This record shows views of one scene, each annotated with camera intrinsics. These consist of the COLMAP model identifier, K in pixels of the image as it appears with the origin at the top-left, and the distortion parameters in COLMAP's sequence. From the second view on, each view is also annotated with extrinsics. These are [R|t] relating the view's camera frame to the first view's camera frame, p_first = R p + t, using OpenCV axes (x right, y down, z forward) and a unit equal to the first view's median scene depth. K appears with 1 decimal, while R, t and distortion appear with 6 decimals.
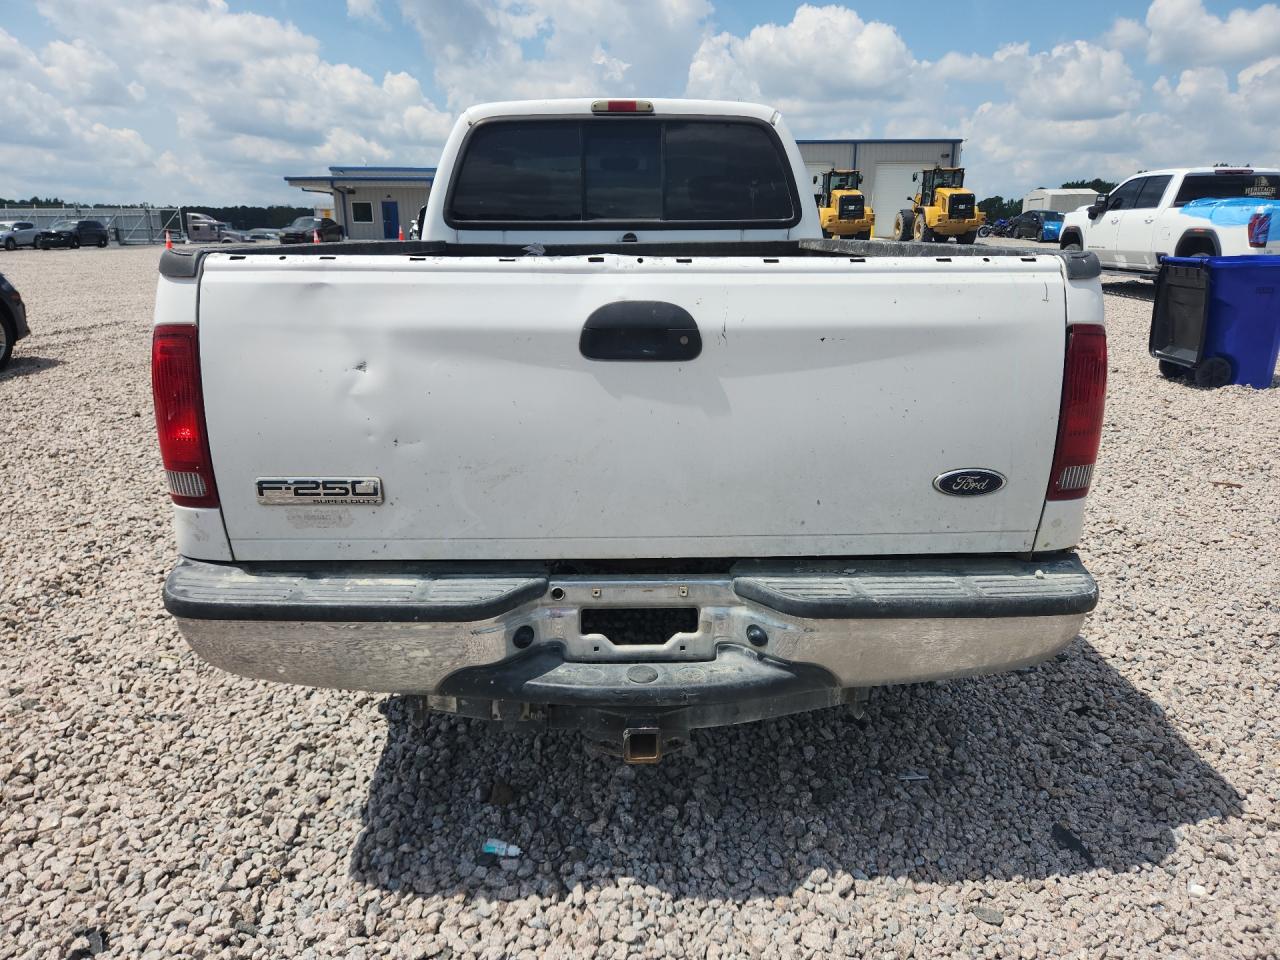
lens RADIAL K [[882.3, 0, 632.4], [0, 882.3, 471.5], [0, 0, 1]] dist [0.039453, -0.037852]
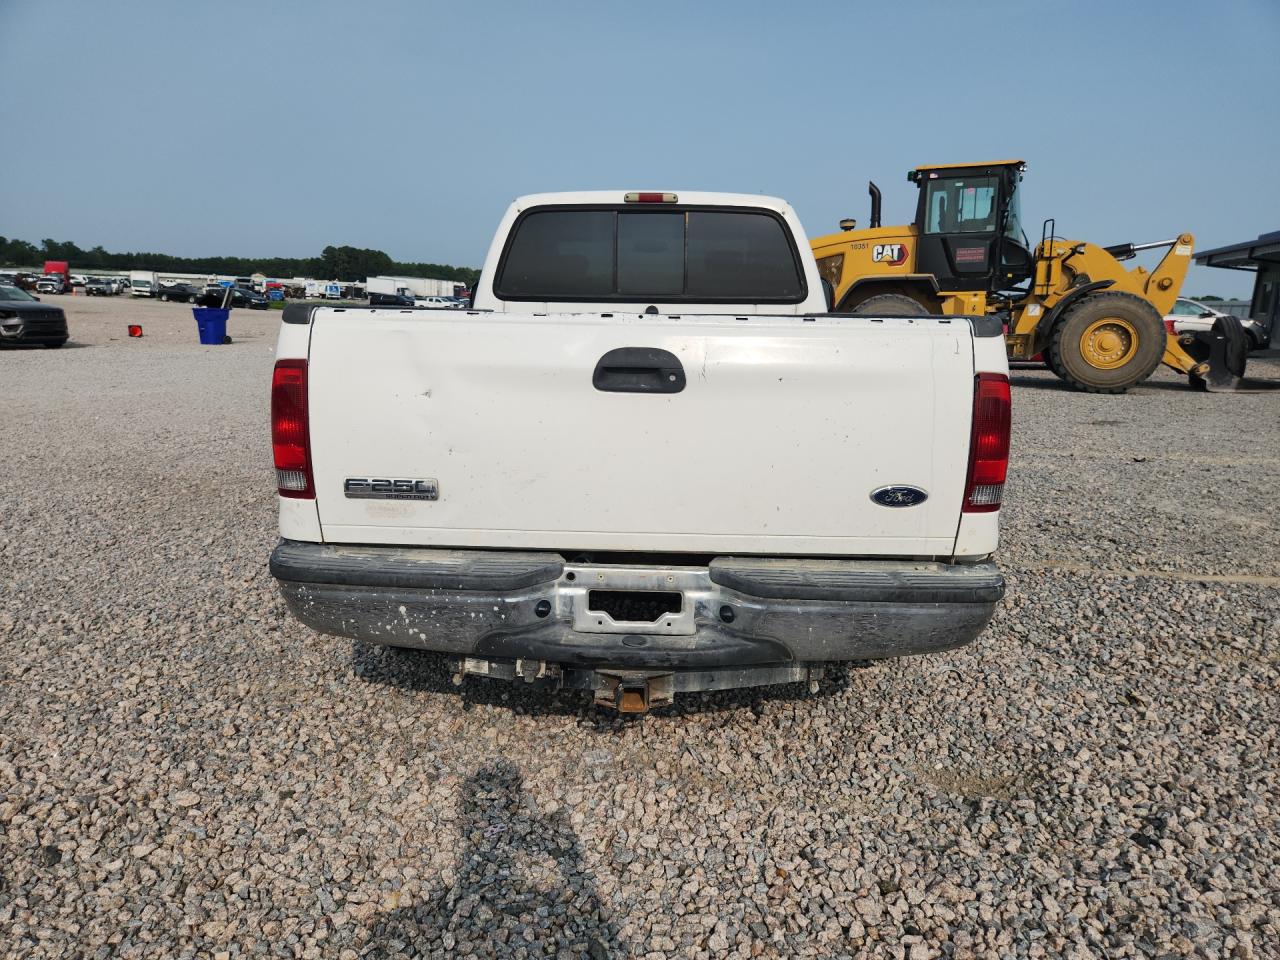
lens RADIAL K [[882.3, 0, 630.3], [0, 882.3, 484.6], [0, 0, 1]] dist [0.039453, -0.037852]
pose [[0.998396, 0.026630, -0.049964, 0.025901], [-0.030164, 0.996994, -0.071366, 0.040918], [0.047913, 0.072759, 0.996198, -0.114363]]
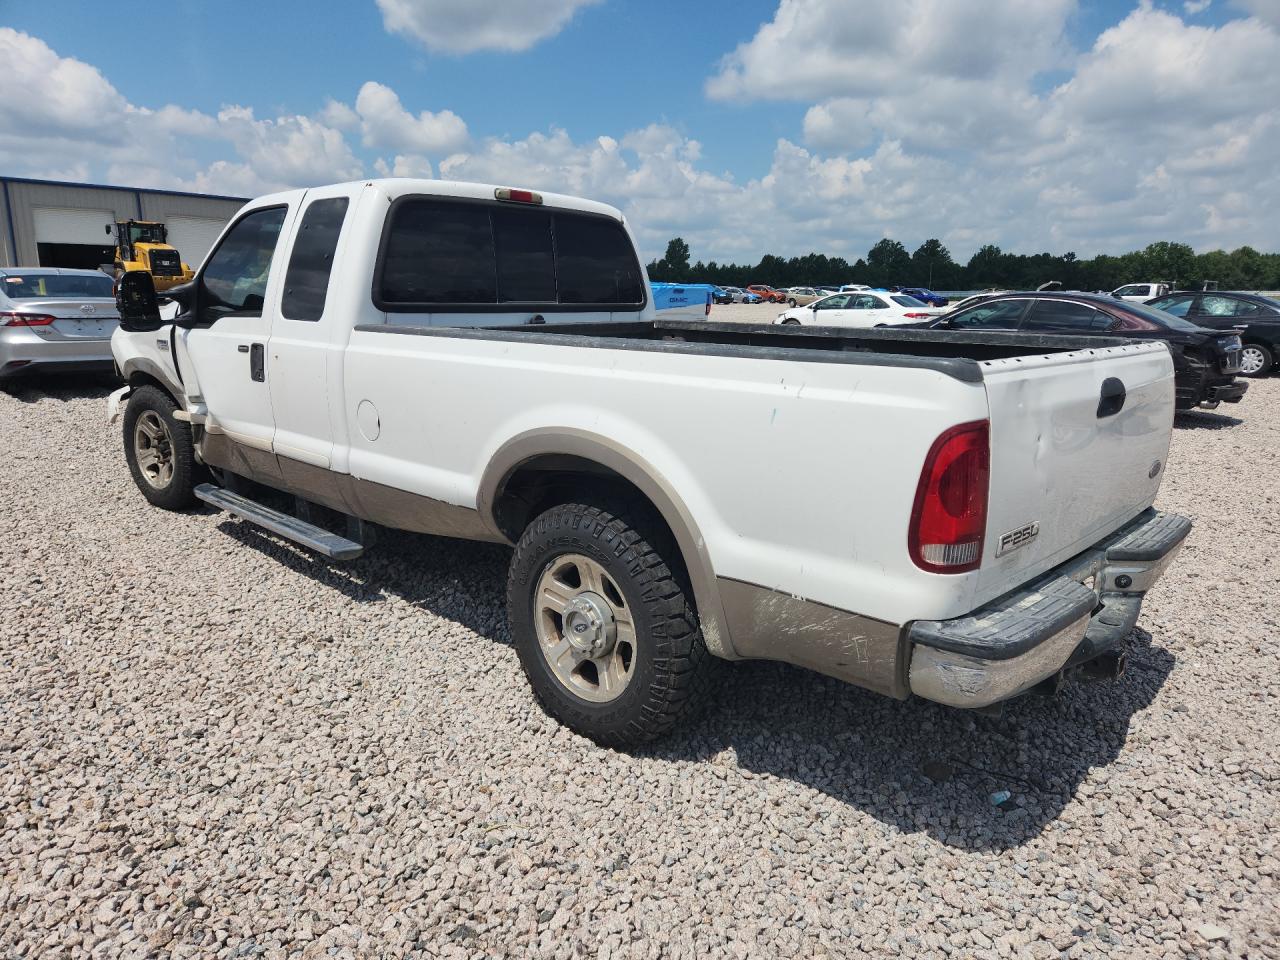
lens RADIAL K [[882.3, 0, 639.7], [0, 882.3, 474.8], [0, 0, 1]] dist [0.039453, -0.037852]
pose [[0.700264, -0.127483, 0.702409, -0.673951], [0.167551, 0.985792, 0.011877, -0.073042], [-0.693944, 0.109372, 0.711674, 0.185897]]
